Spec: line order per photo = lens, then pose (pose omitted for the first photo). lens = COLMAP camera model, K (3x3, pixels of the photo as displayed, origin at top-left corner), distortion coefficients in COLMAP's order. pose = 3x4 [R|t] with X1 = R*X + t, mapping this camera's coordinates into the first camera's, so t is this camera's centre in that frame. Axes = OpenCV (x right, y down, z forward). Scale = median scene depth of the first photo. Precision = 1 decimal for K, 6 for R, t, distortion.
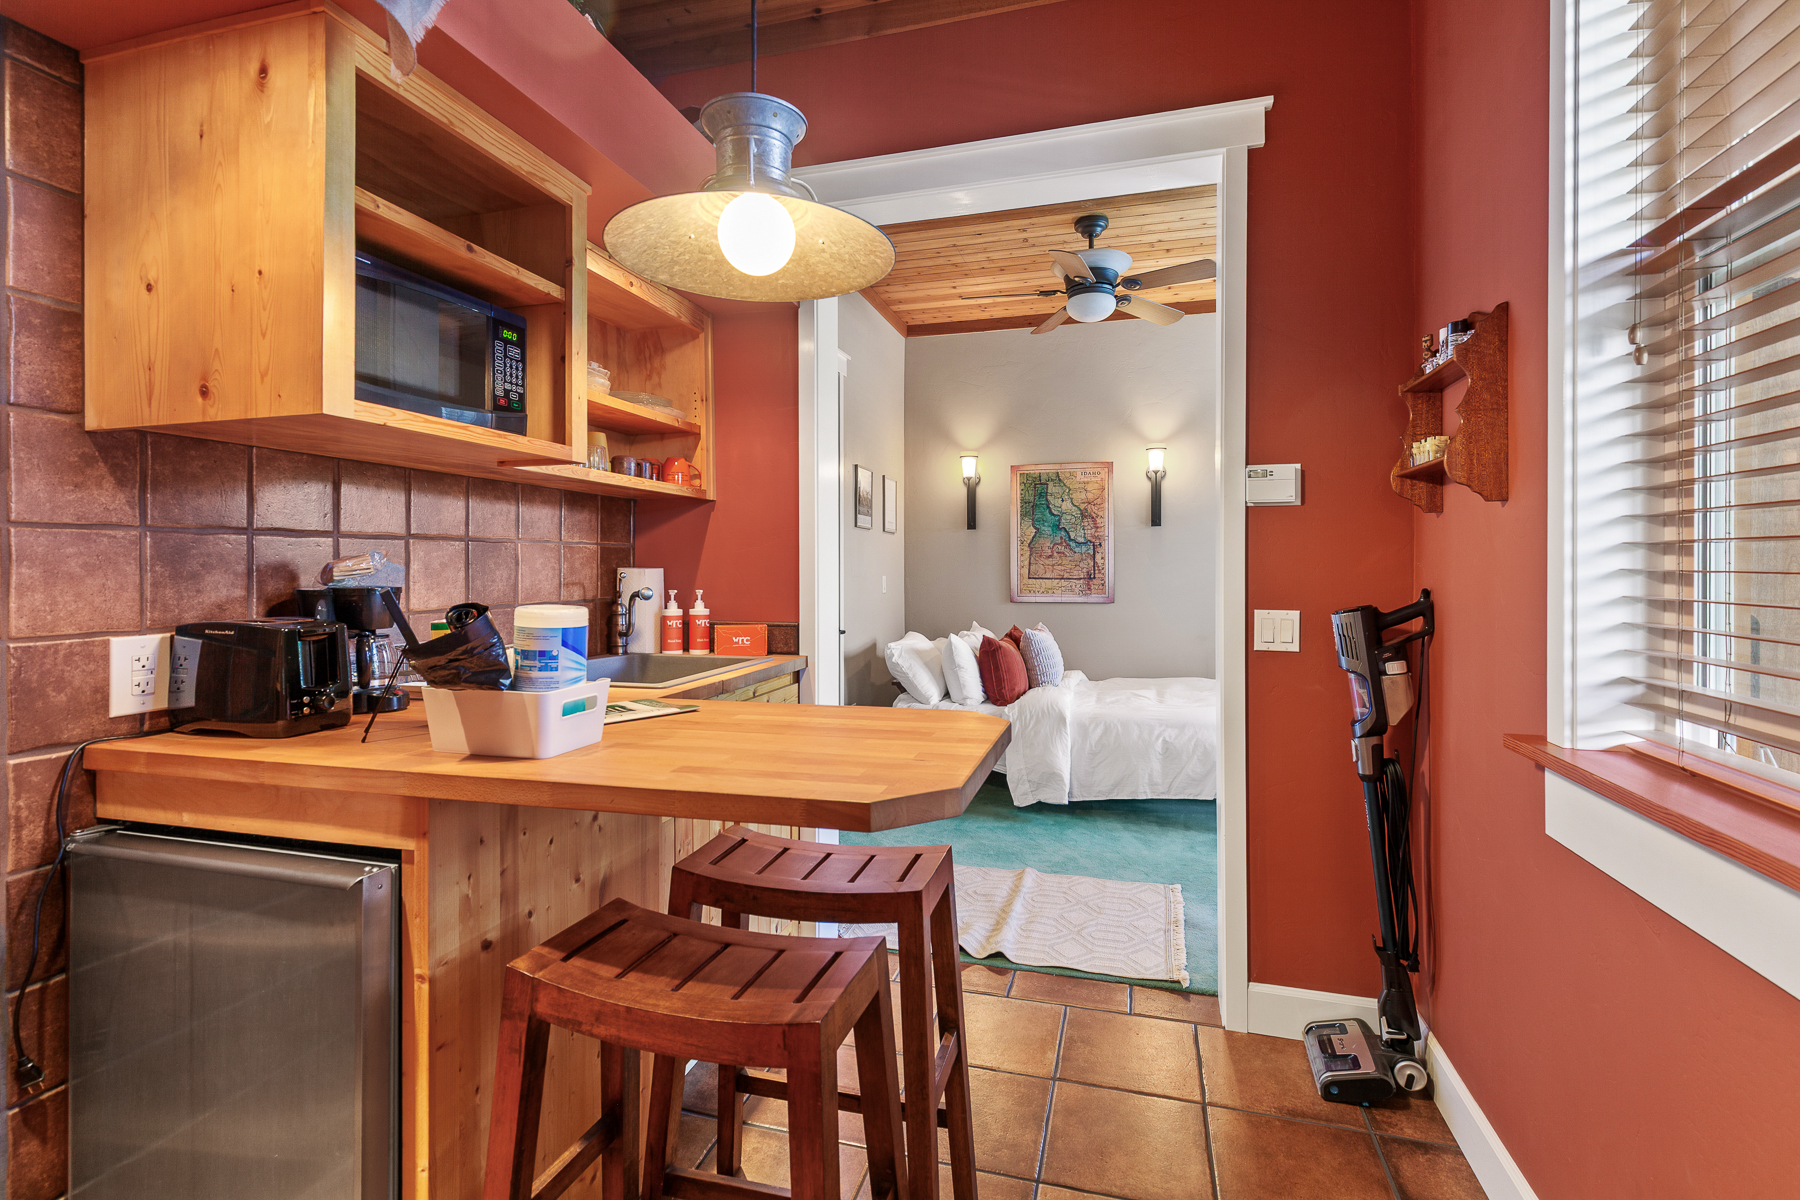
lens RADIAL K [[818.0, 0, 898.6], [0, 818.0, 594.7], [0, 0, 1]] dist [0.005043, -0.000043]
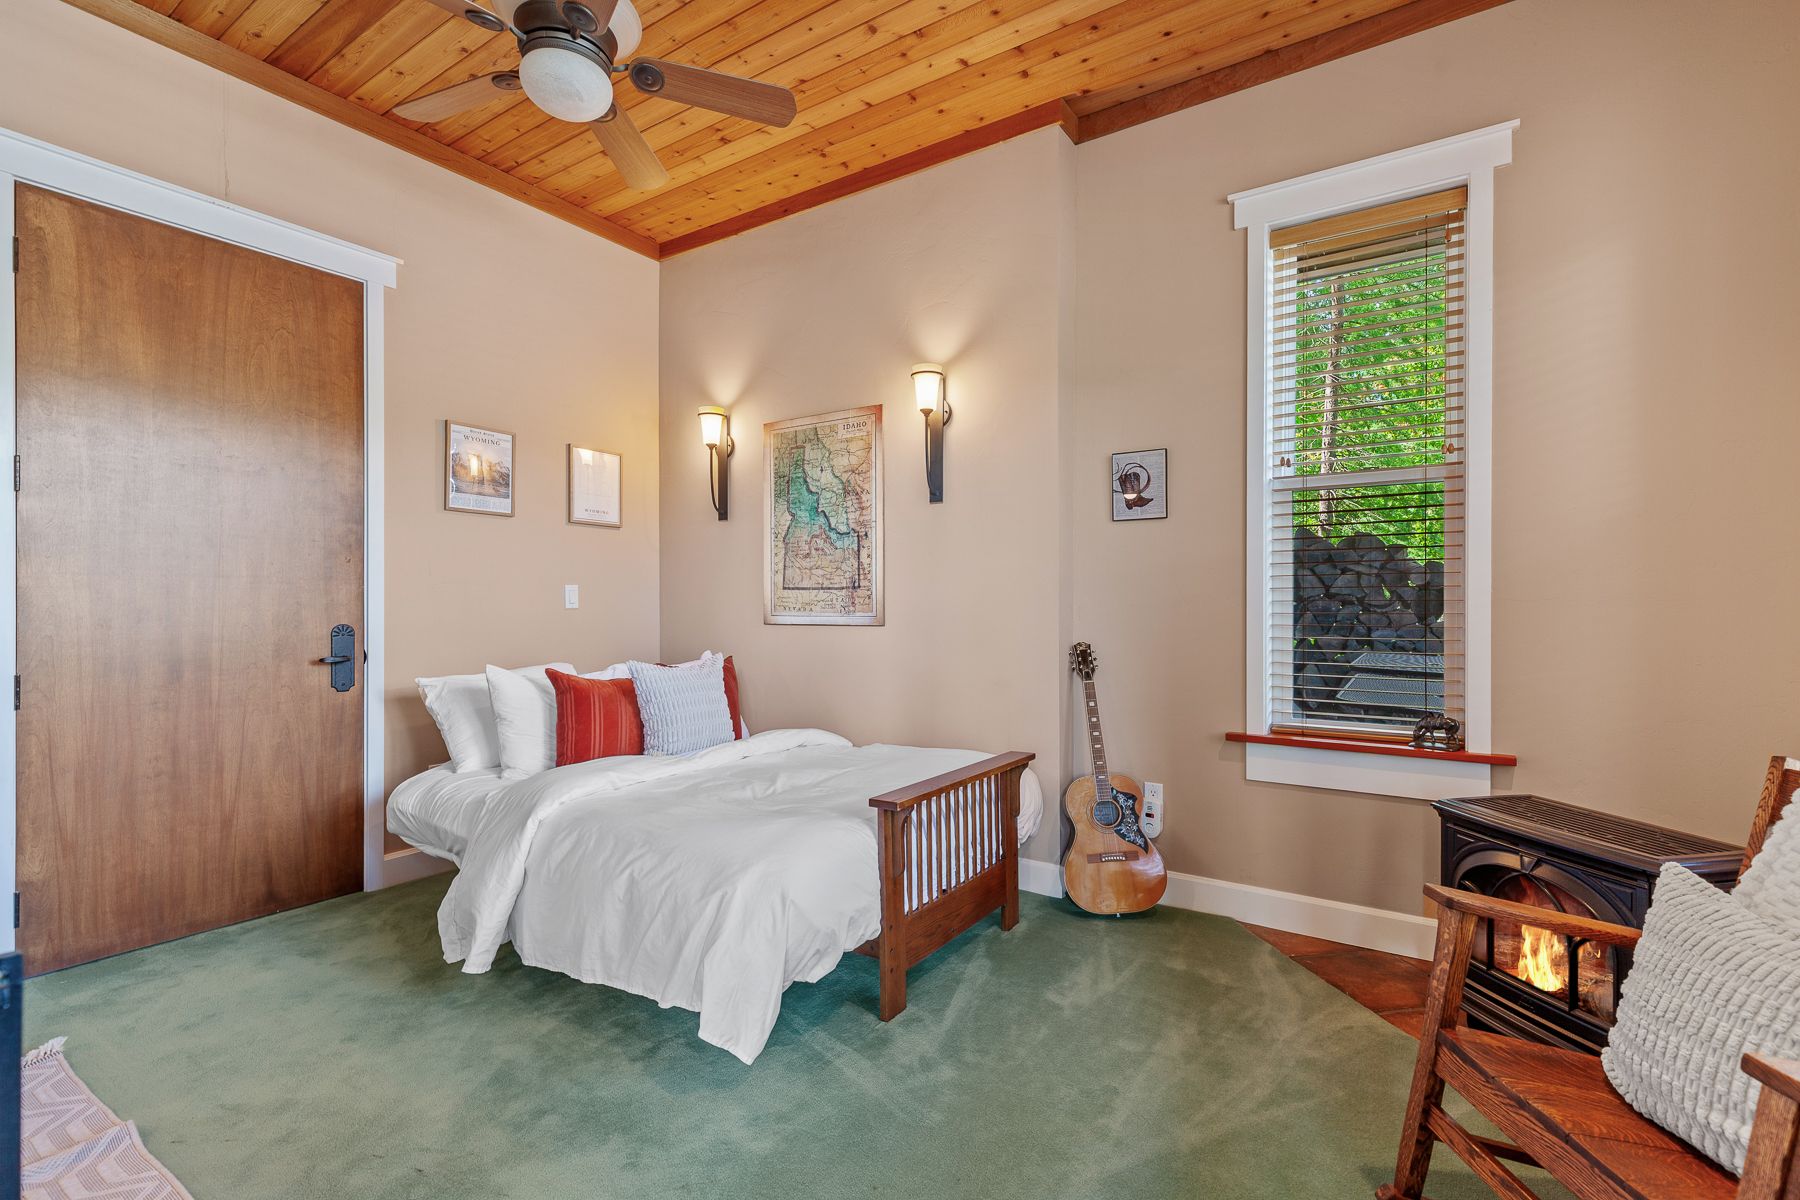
lens RADIAL K [[818.0, 0, 902.1], [0, 818.0, 624.2], [0, 0, 1]] dist [0.005043, -0.000043]
pose [[0.955298, 0.010948, -0.295442, 0.461032], [-0.013449, 0.999889, -0.006434, 0.012575], [0.295338, 0.010120, 0.955339, 0.392322]]
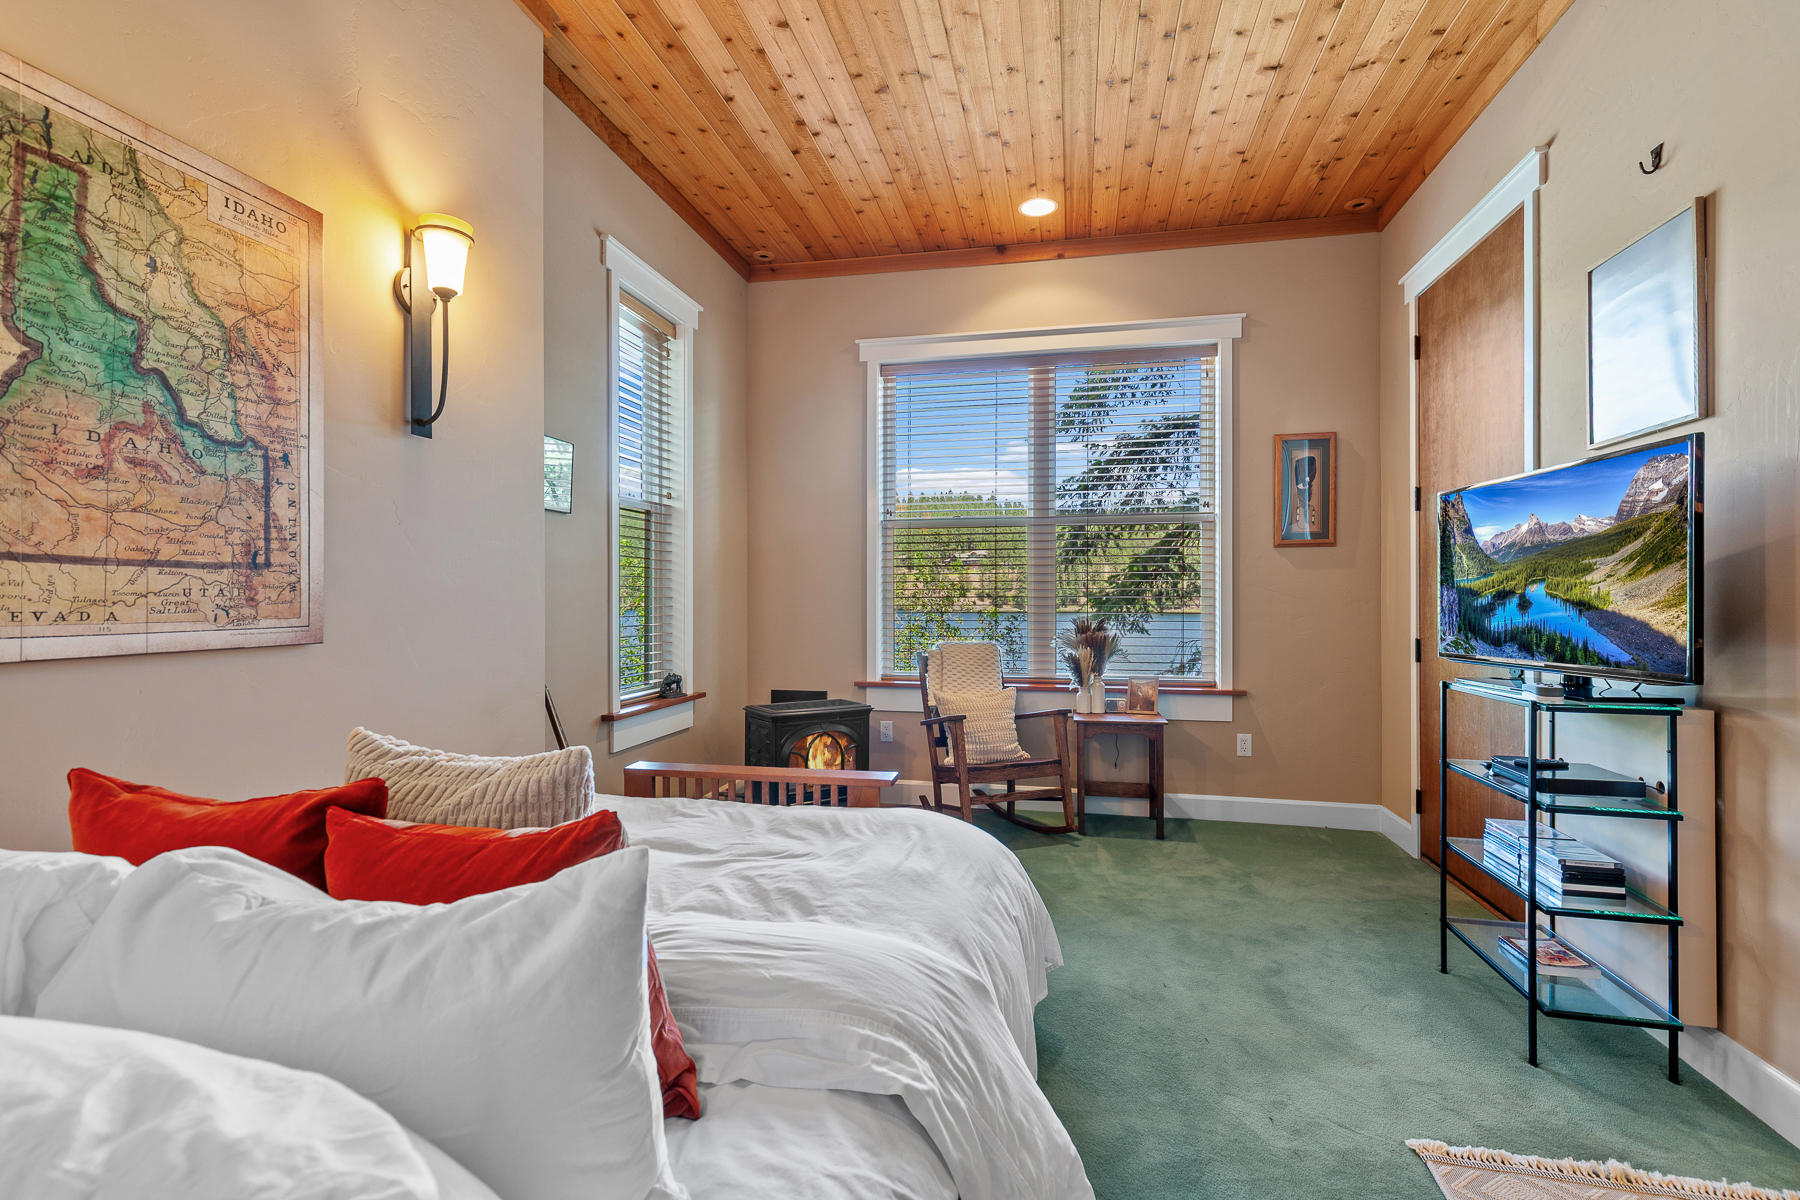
lens RADIAL K [[818.0, 0, 897.9], [0, 818.0, 600.7], [0, 0, 1]] dist [0.005043, -0.000043]
pose [[-0.076396, -0.003280, 0.997072, -0.082515], [0.015235, 0.999874, 0.004457, -0.005150], [-0.996961, 0.015531, -0.076337, 0.786726]]
